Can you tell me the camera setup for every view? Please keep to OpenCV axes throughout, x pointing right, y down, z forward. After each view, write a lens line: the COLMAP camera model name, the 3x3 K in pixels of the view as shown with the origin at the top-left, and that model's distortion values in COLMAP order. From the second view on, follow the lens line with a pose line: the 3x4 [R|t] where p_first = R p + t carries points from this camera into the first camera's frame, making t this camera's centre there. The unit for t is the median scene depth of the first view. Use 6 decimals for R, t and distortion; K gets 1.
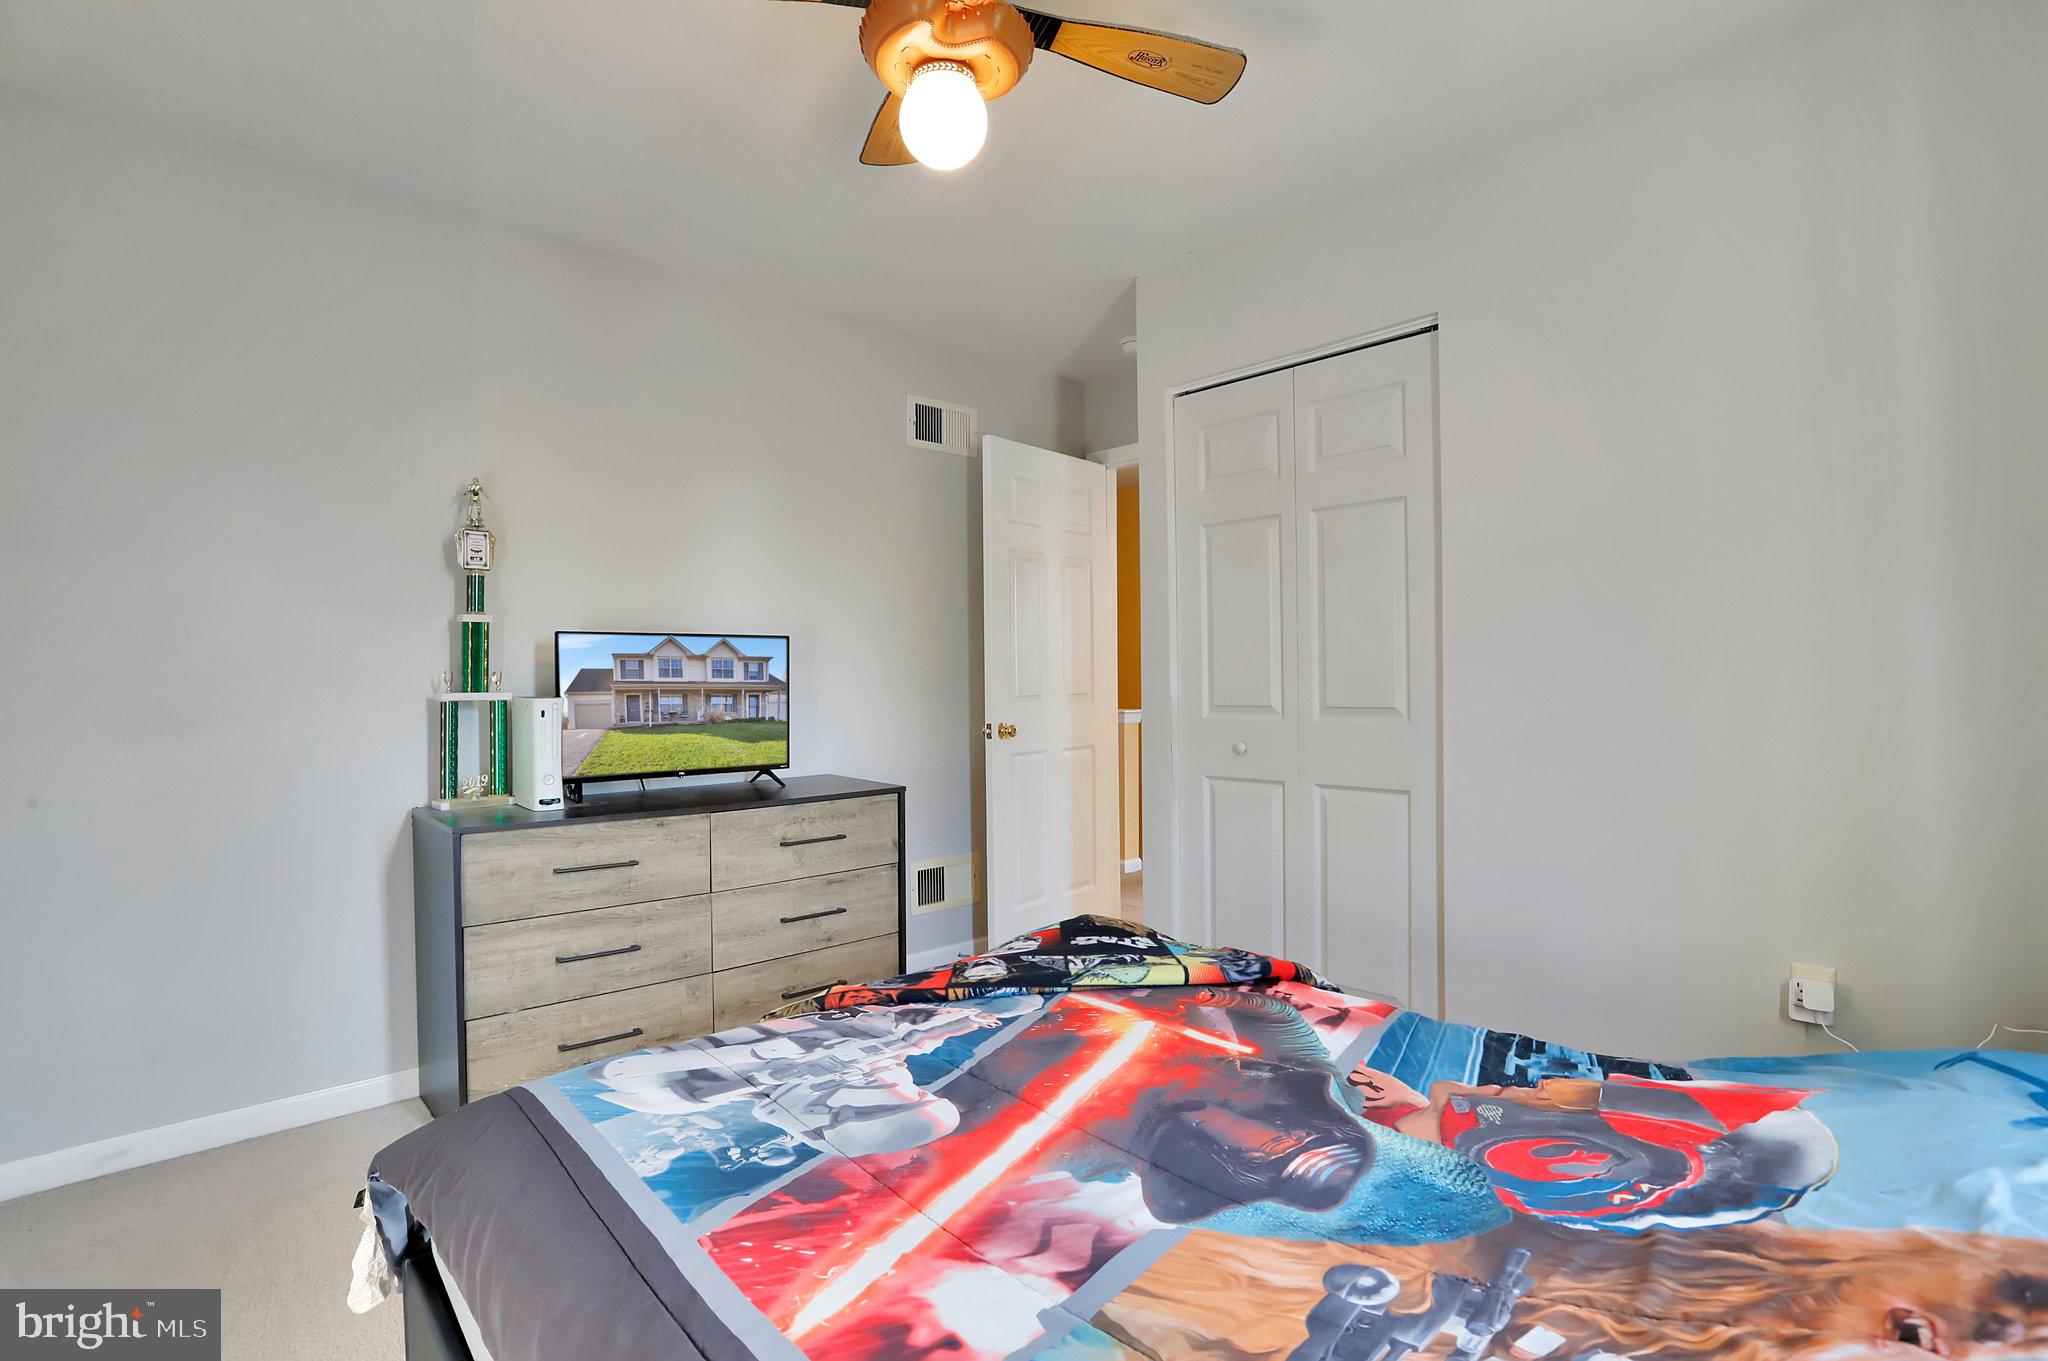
lens RADIAL K [[1000.8, 0, 1034.8], [0, 1000.8, 678.0], [0, 0, 1]] dist [-0.068344, 0.025493]
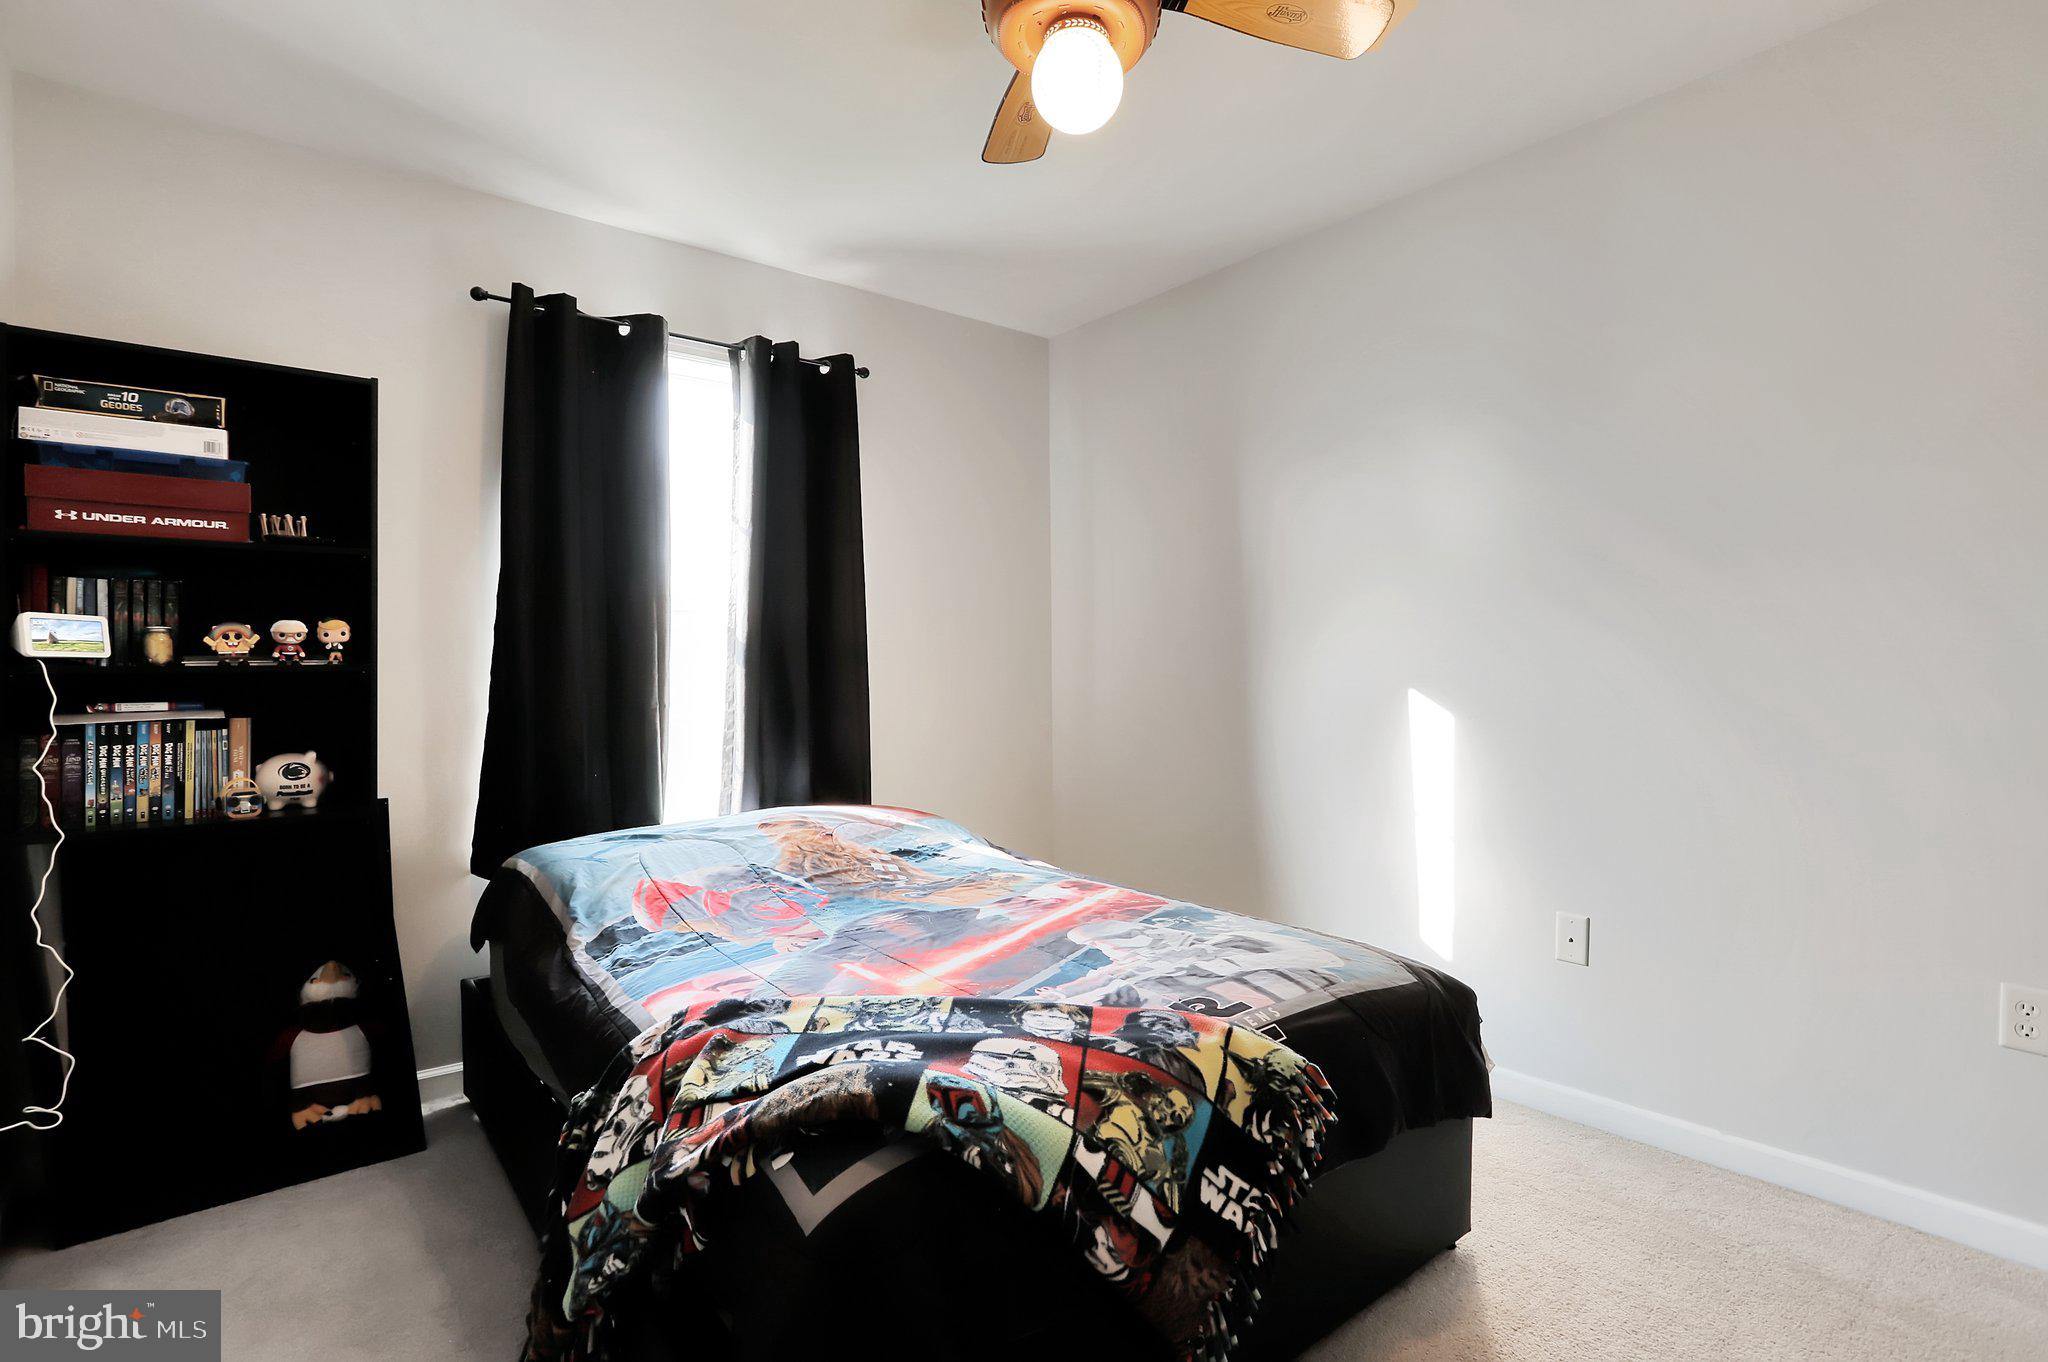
lens RADIAL K [[1000.8, 0, 1034.8], [0, 1000.8, 678.5], [0, 0, 1]] dist [-0.068344, 0.025493]
pose [[-0.997082, 0.019998, 0.073671, -0.134326], [0.020065, 0.999799, 0.000172, 0.013485], [-0.073652, 0.001650, -0.997283, 2.345213]]
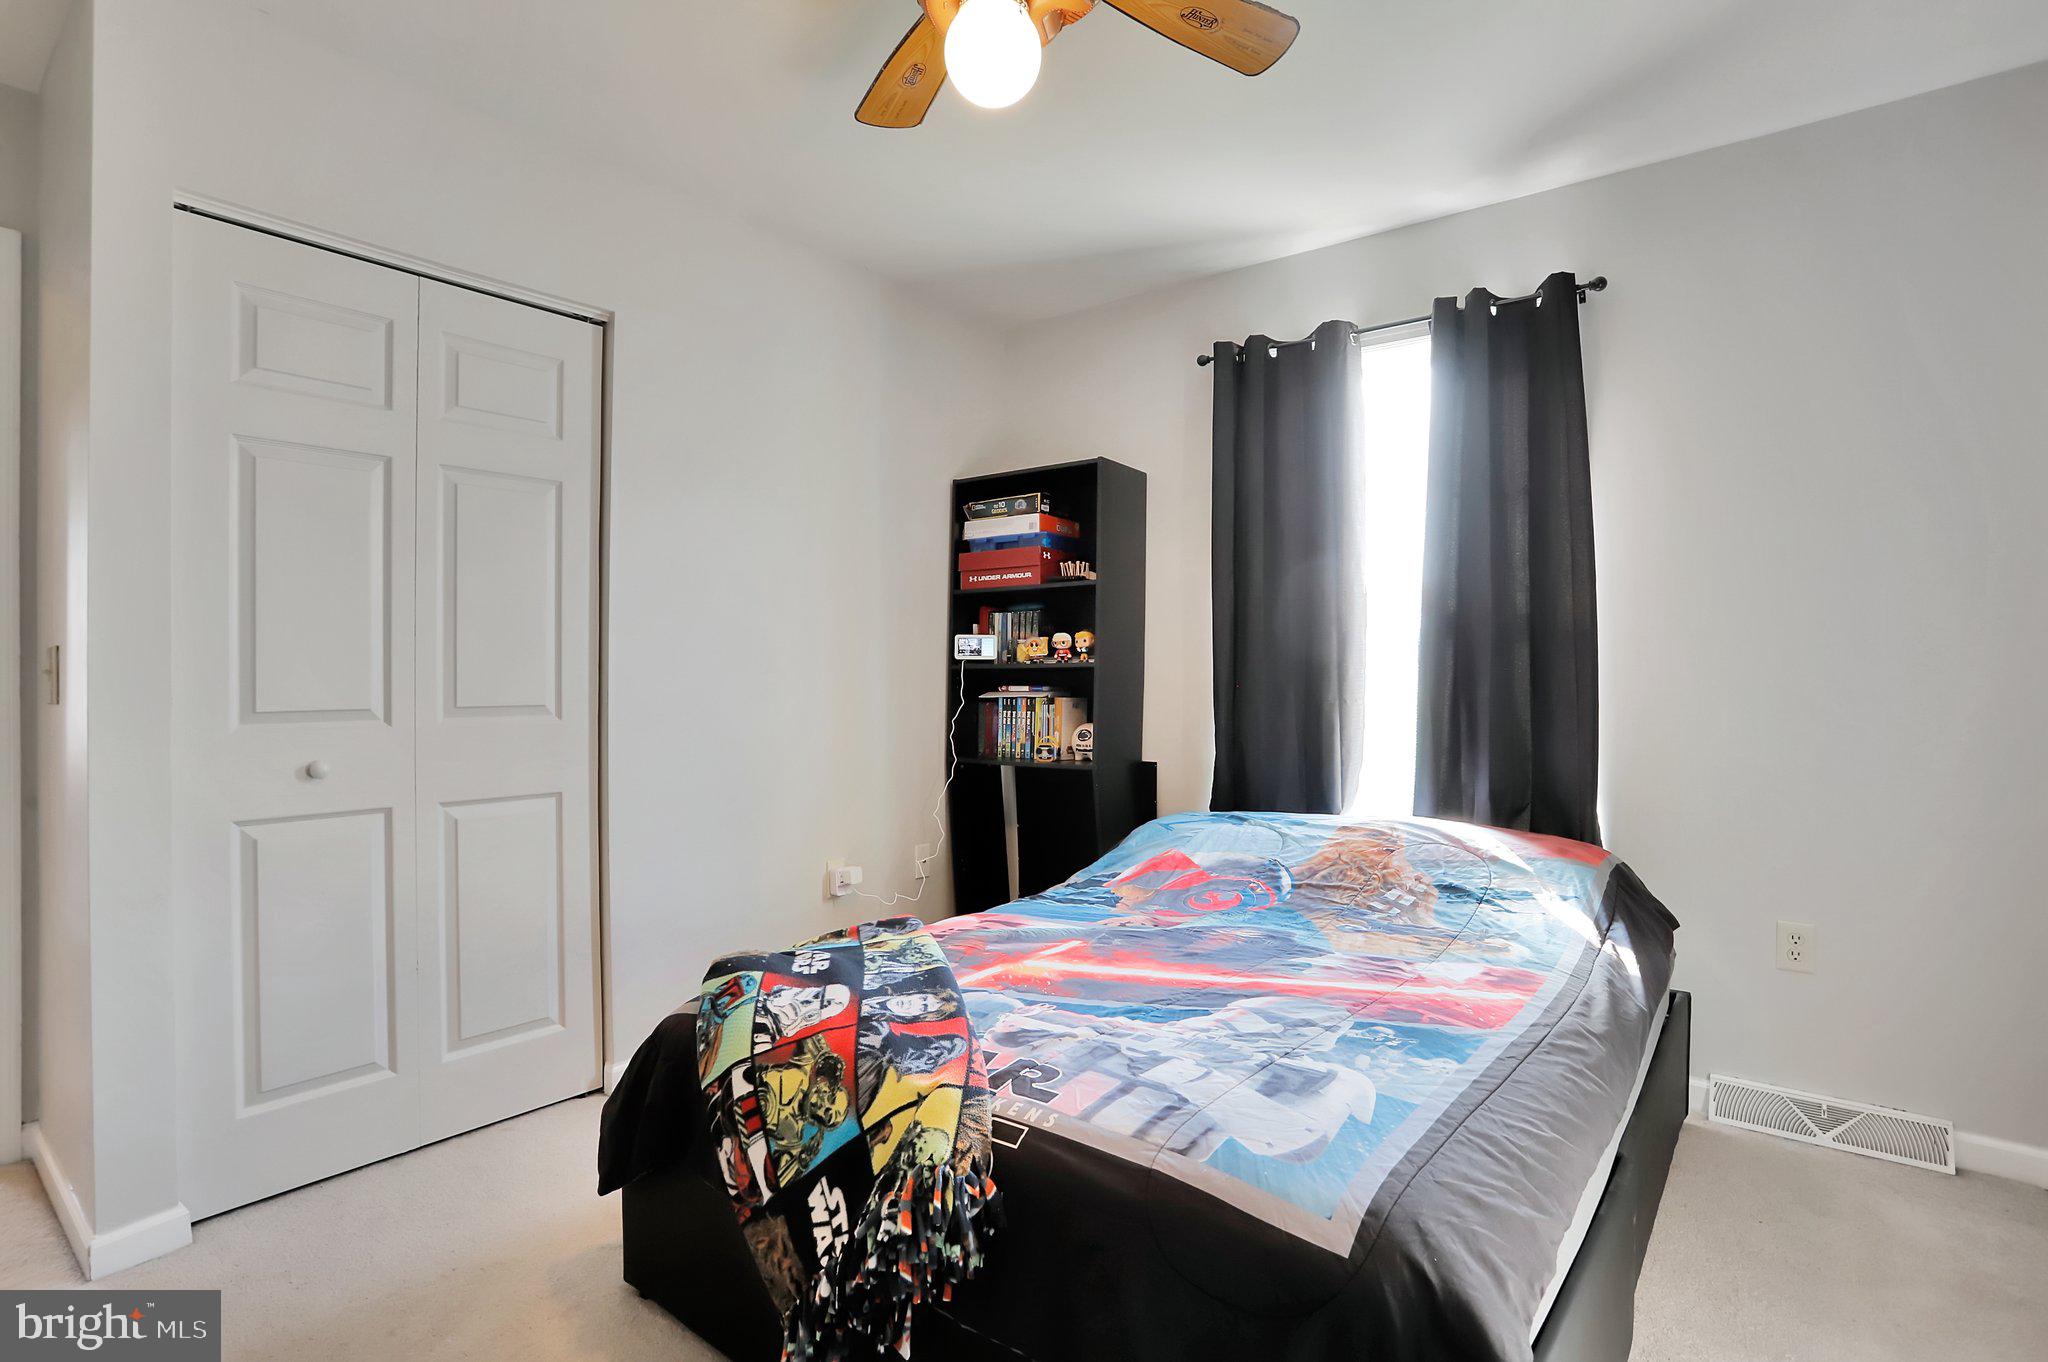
lens RADIAL K [[1000.8, 0, 1034.8], [0, 1000.8, 678.5], [0, 0, 1]] dist [-0.068344, 0.025493]
pose [[-0.157011, 0.006731, 0.987574, -1.188670], [-0.000318, 0.999976, -0.006866, 0.021647], [-0.987597, -0.001392, -0.157006, 1.325592]]
